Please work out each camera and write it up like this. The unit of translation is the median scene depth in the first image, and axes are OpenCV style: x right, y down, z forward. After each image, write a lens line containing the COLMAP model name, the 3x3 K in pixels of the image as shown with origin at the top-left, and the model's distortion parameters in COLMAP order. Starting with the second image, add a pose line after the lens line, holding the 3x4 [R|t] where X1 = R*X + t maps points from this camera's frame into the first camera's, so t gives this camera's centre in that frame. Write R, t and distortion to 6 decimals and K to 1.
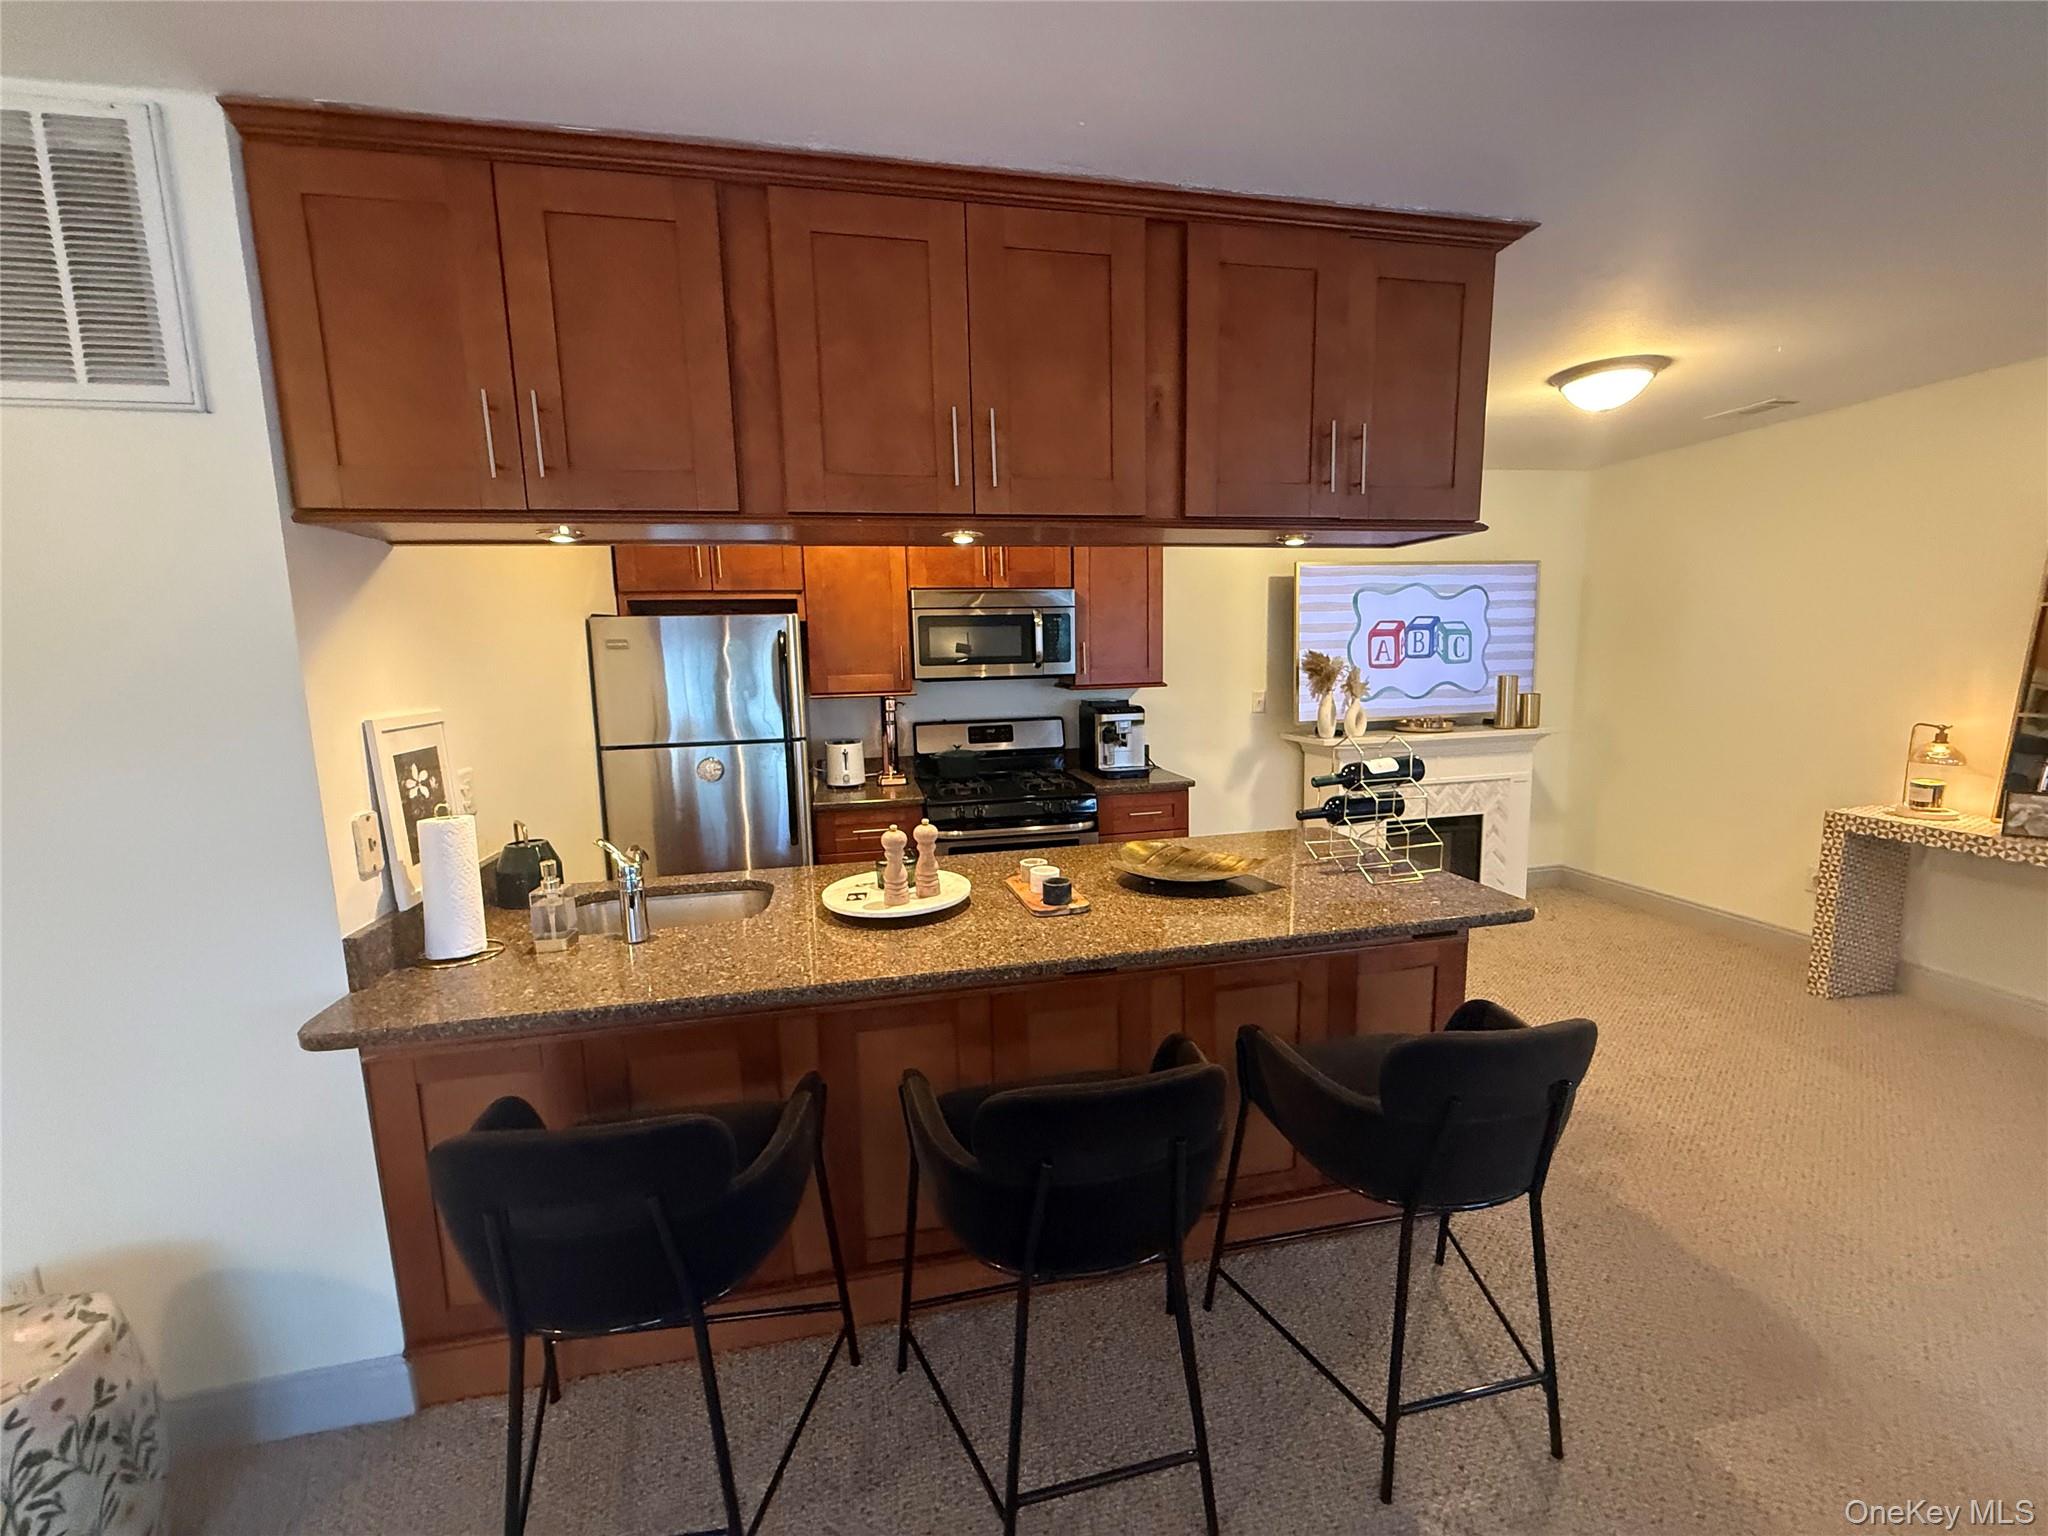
lens RADIAL K [[814.2, 0, 1019.5], [0, 814.2, 766.3], [0, 0, 1]] dist [0.000370, -0.000223]
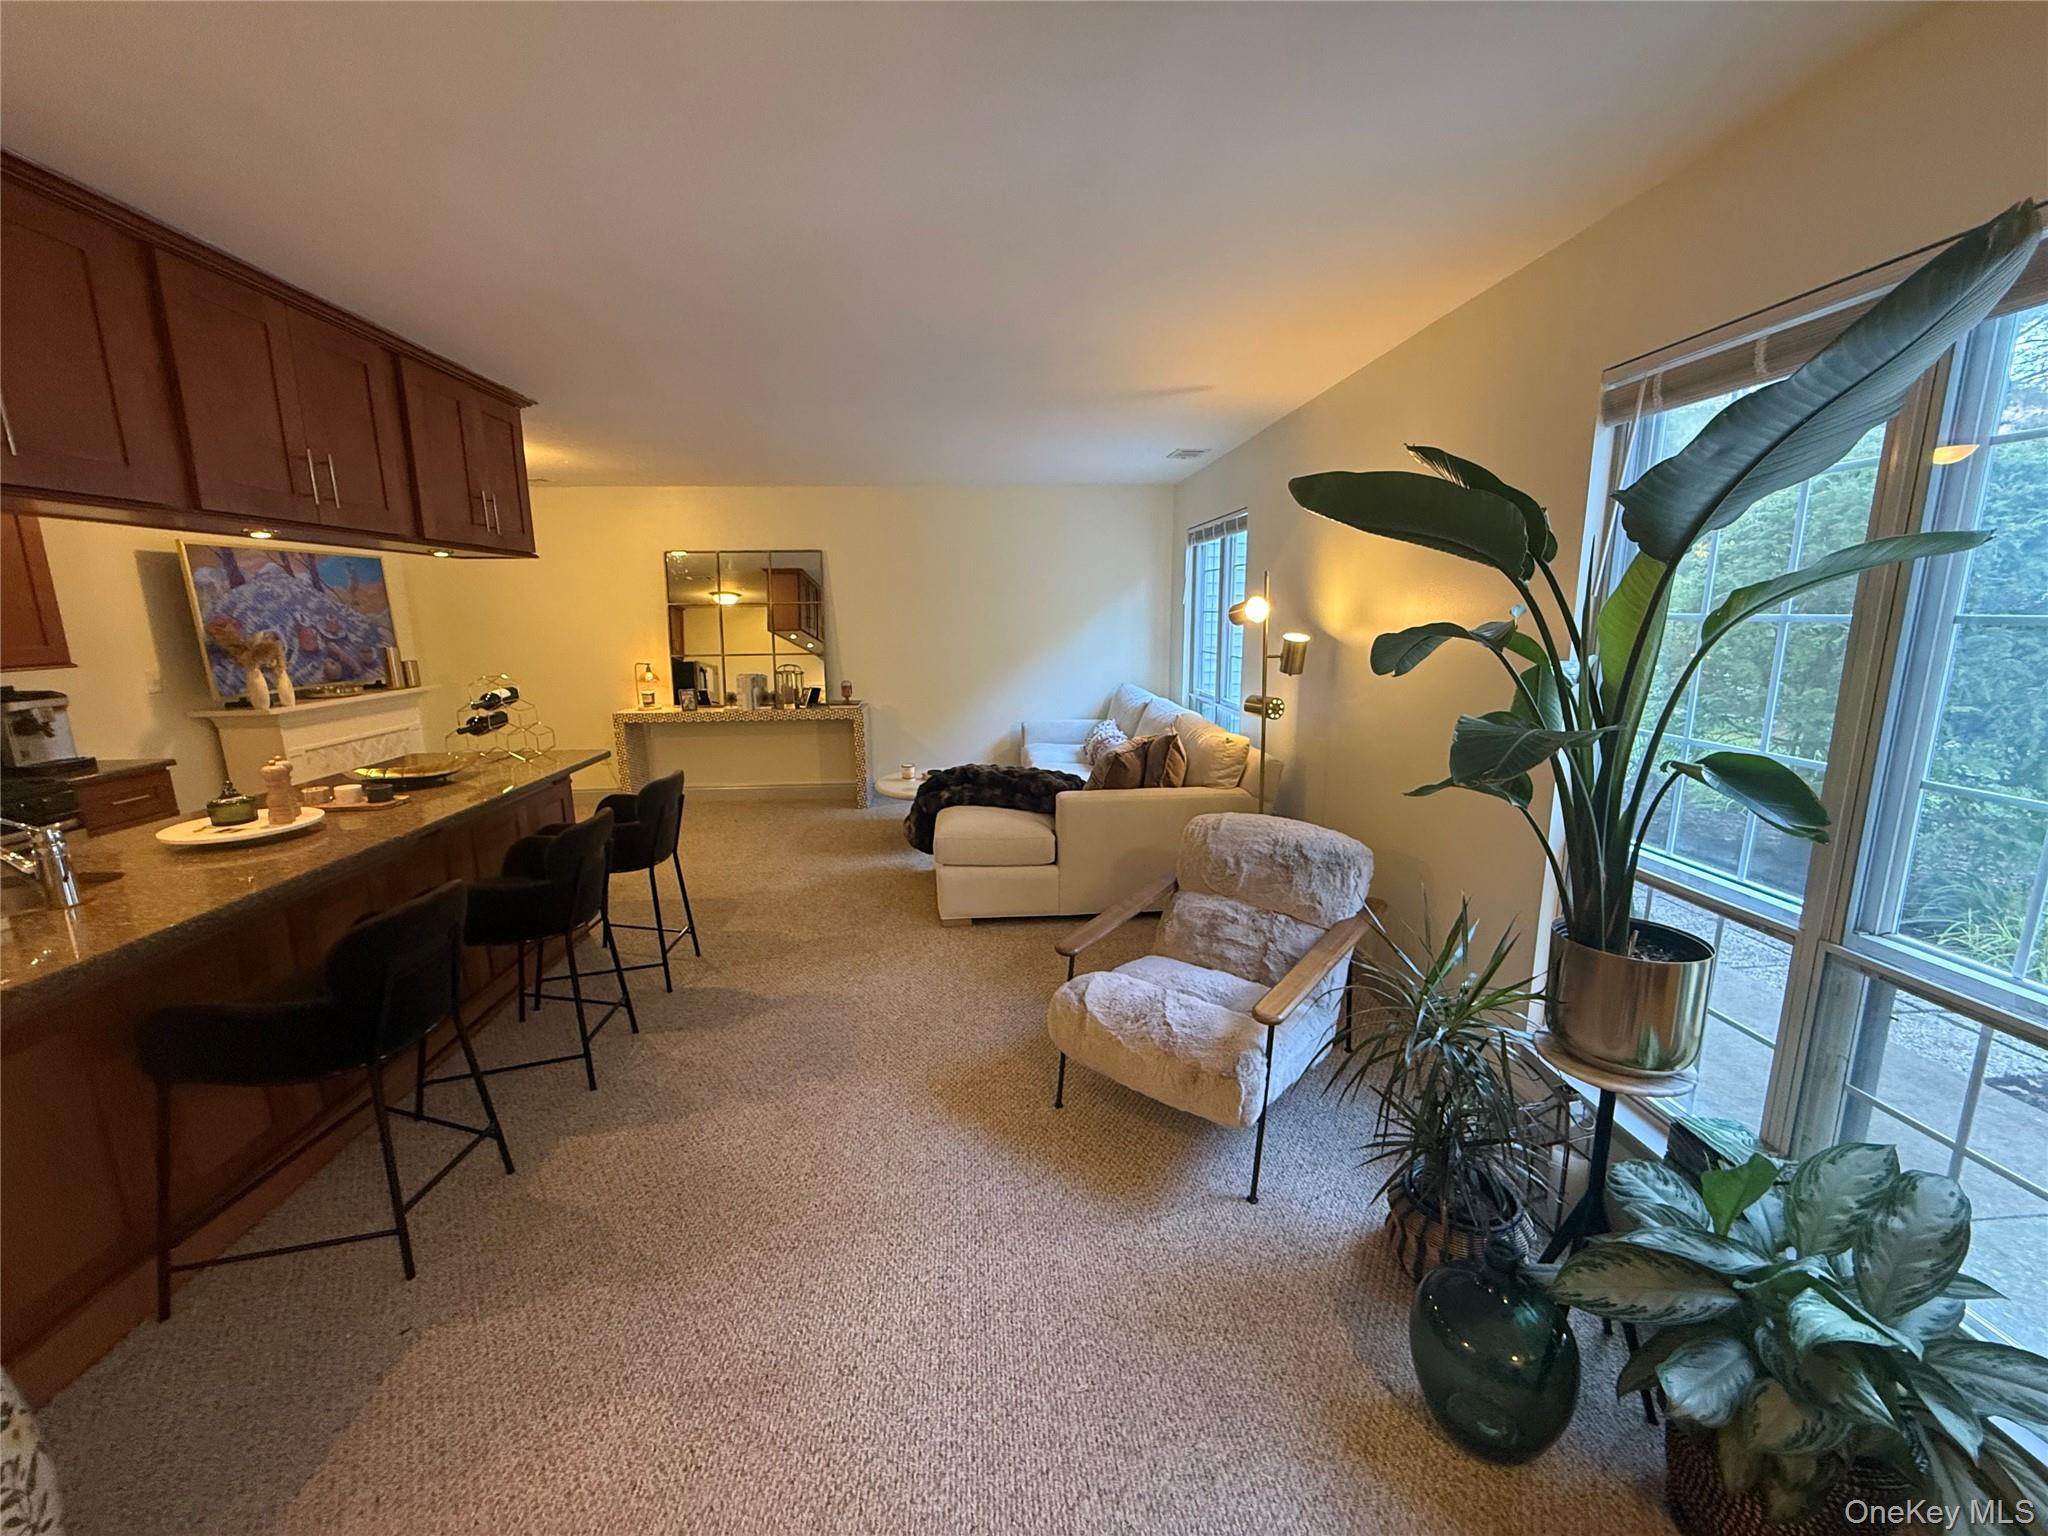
lens RADIAL K [[814.2, 0, 1019.5], [0, 814.2, 766.3], [0, 0, 1]] dist [0.000370, -0.000223]
pose [[0.148014, -0.167441, 0.974708, -0.573817], [0.146784, 0.978367, 0.145780, 0.031693], [-0.978032, 0.121494, 0.169390, -0.162322]]
